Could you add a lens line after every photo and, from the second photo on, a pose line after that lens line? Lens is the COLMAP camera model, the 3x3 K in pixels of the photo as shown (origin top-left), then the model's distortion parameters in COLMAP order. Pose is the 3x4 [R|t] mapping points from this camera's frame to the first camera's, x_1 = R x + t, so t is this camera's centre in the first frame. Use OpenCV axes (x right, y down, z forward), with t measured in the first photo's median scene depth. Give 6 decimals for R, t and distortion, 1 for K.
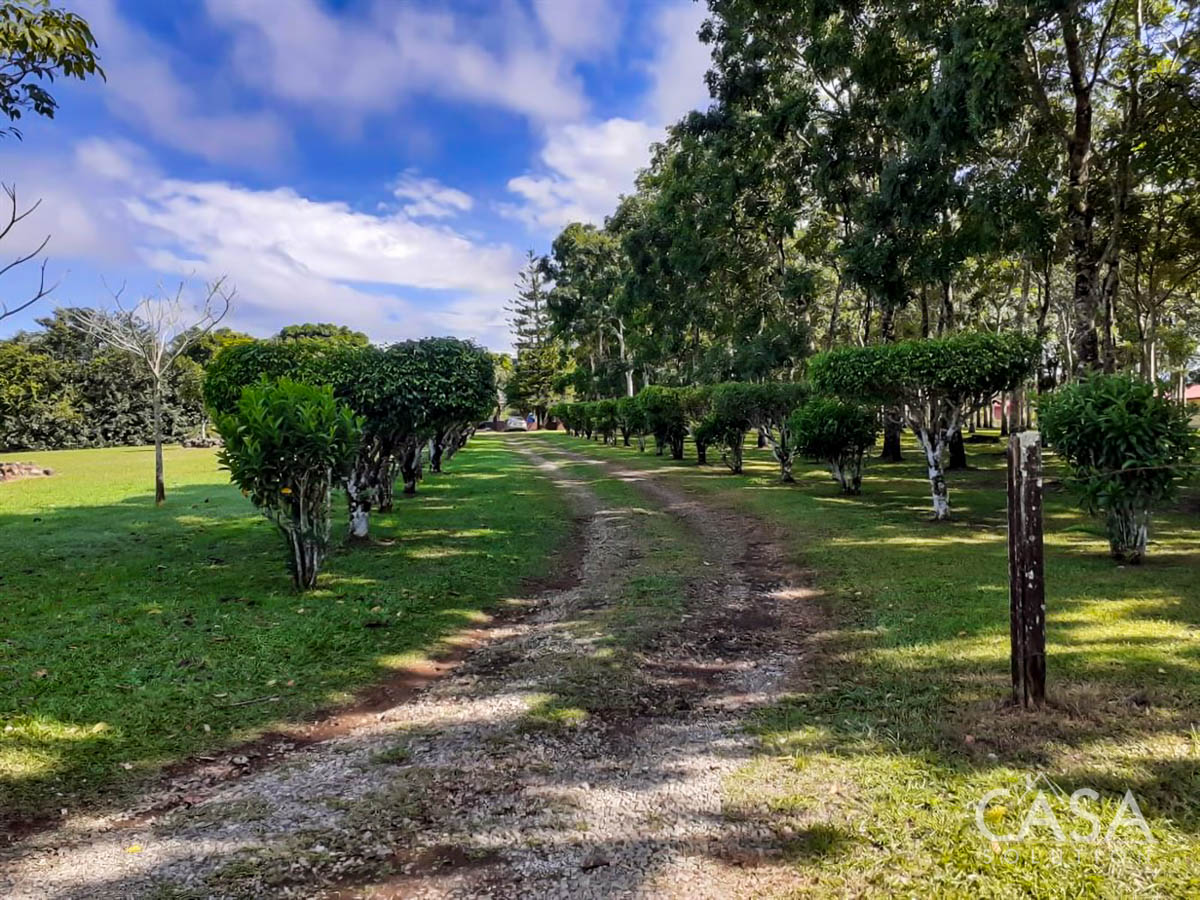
lens RADIAL K [[961.5, 0, 602.6], [0, 961.5, 464.0], [0, 0, 1]] dist [0.067901, -0.093427]
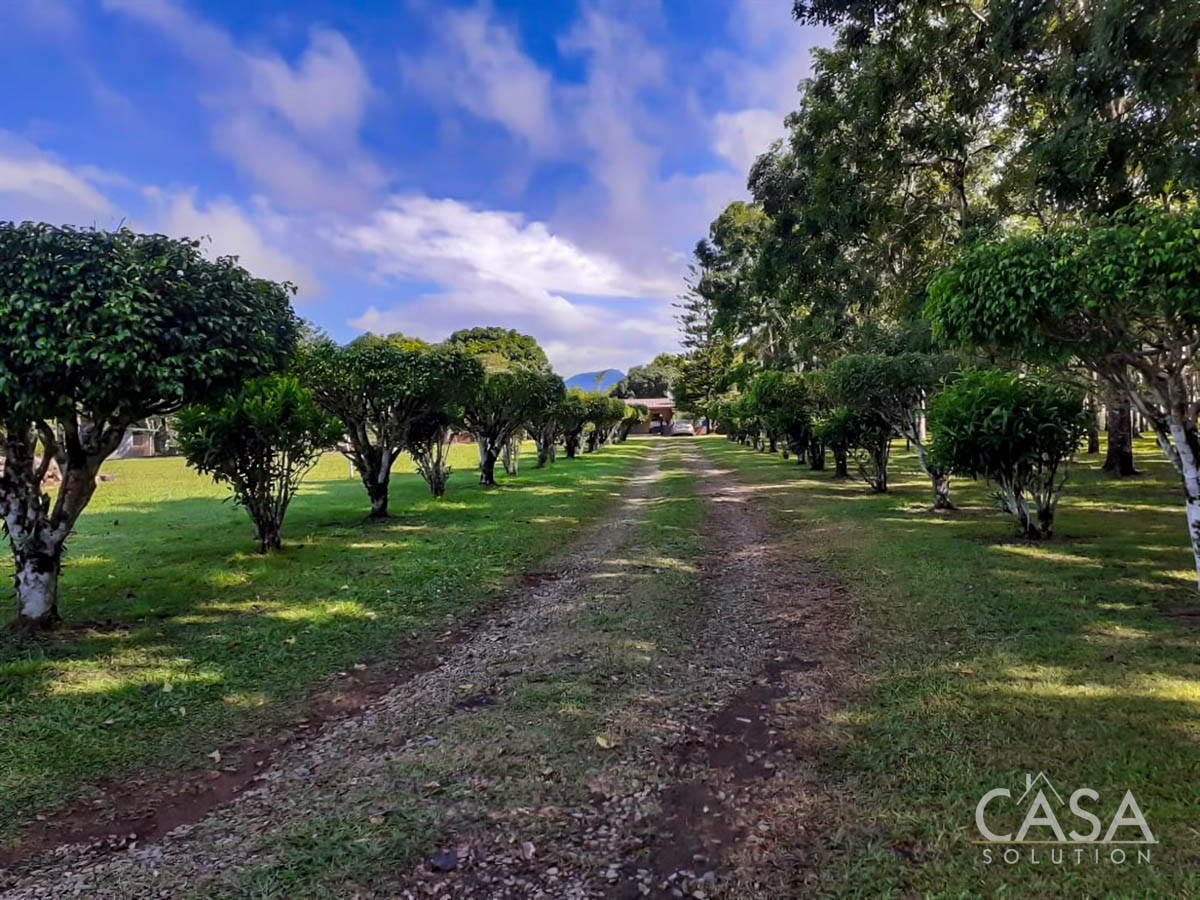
lens RADIAL K [[967.1, 0, 600.5], [0, 967.1, 445.0], [0, 0, 1]] dist [0.113486, -0.240992]
pose [[0.978981, 0.001978, -0.203943, 0.098267], [-0.007266, 0.999656, -0.025183, -0.005836], [0.203824, 0.026135, 0.978659, 0.305302]]
